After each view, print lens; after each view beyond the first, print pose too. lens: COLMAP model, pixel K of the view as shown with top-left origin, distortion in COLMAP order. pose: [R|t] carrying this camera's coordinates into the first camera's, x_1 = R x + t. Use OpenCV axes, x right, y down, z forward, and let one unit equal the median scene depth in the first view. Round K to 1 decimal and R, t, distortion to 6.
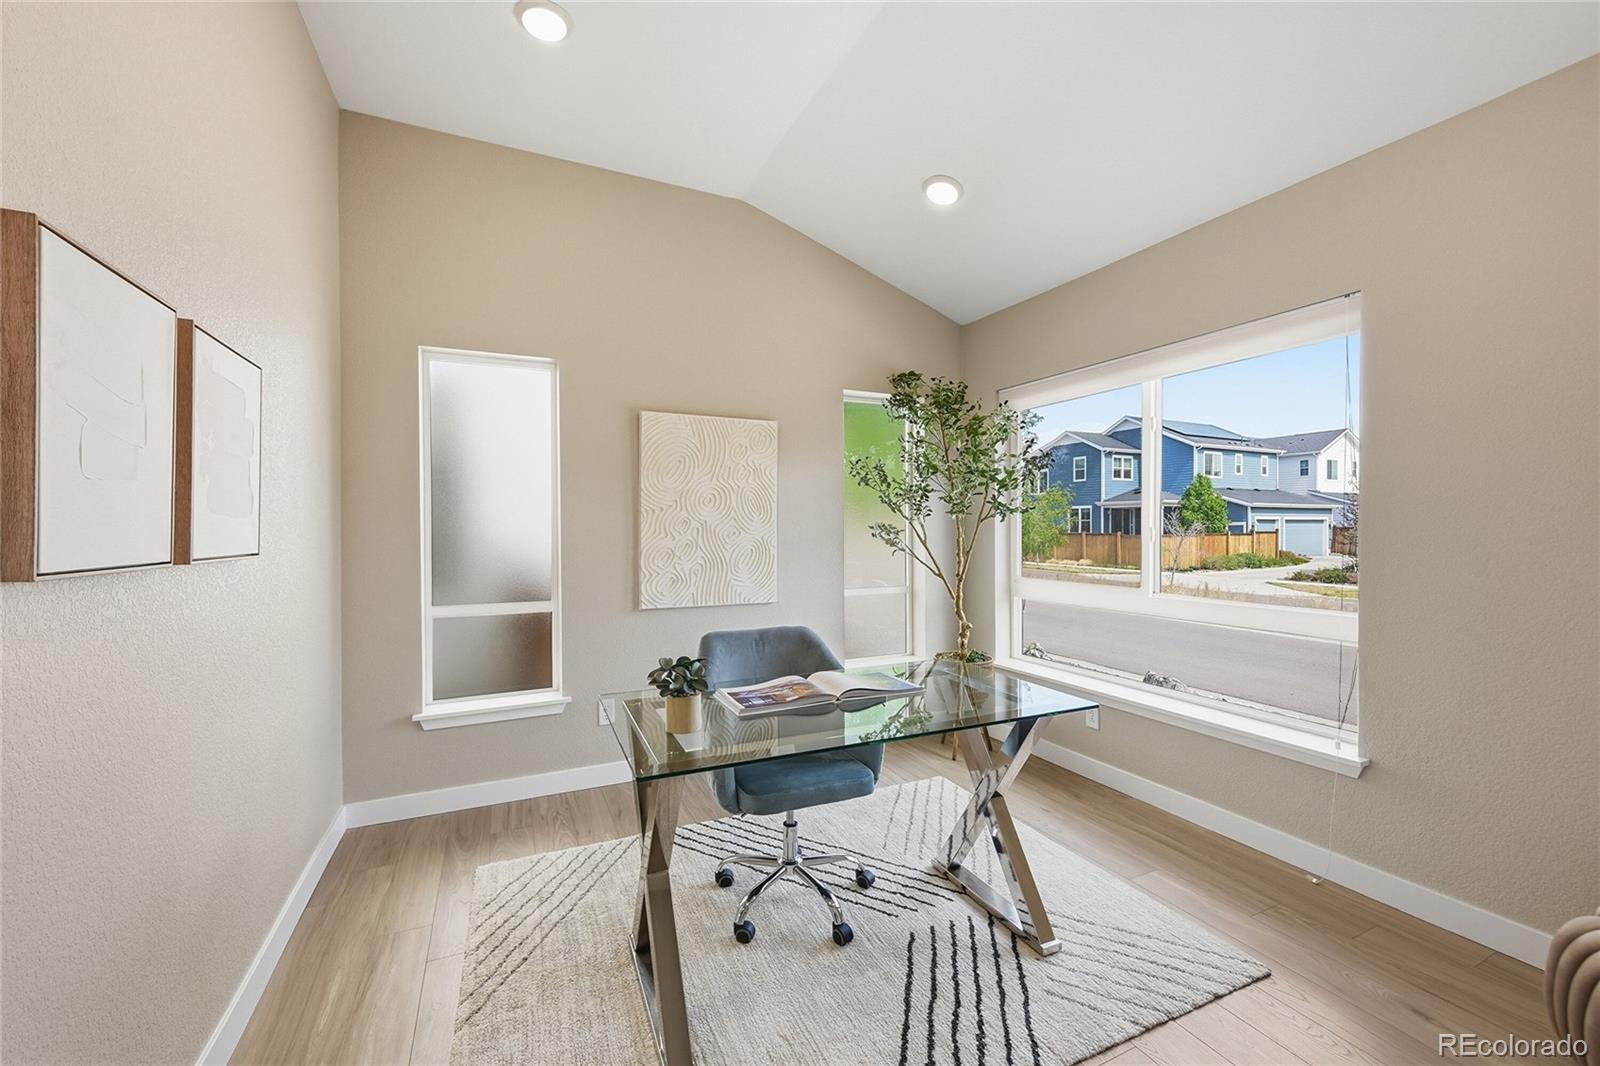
lens RADIAL K [[639.6, 0, 800.5], [0, 639.6, 526.6], [0, 0, 1]] dist [-0.001727, 0.000120]
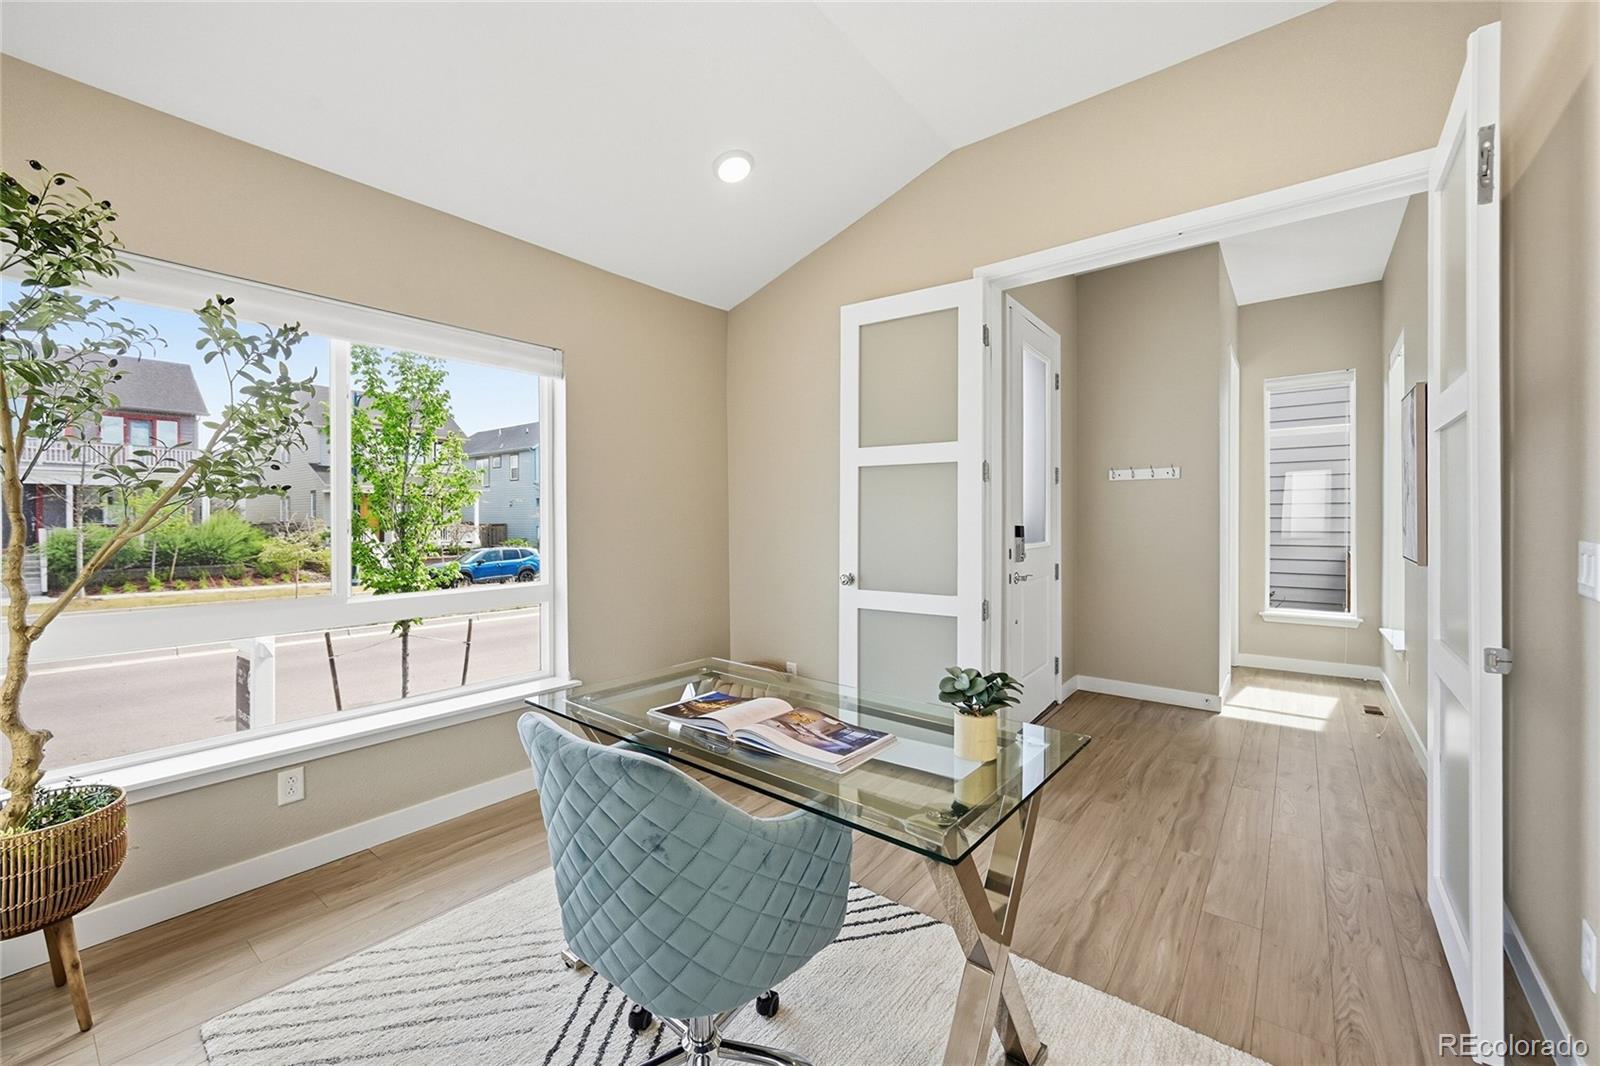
lens RADIAL K [[639.6, 0, 800.5], [0, 639.6, 526.6], [0, 0, 1]] dist [-0.001727, 0.000120]
pose [[-0.451239, -0.006846, 0.892377, -0.614518], [0.000724, 0.999967, 0.008038, 0.003179], [-0.892403, 0.004273, -0.451219, 1.164405]]
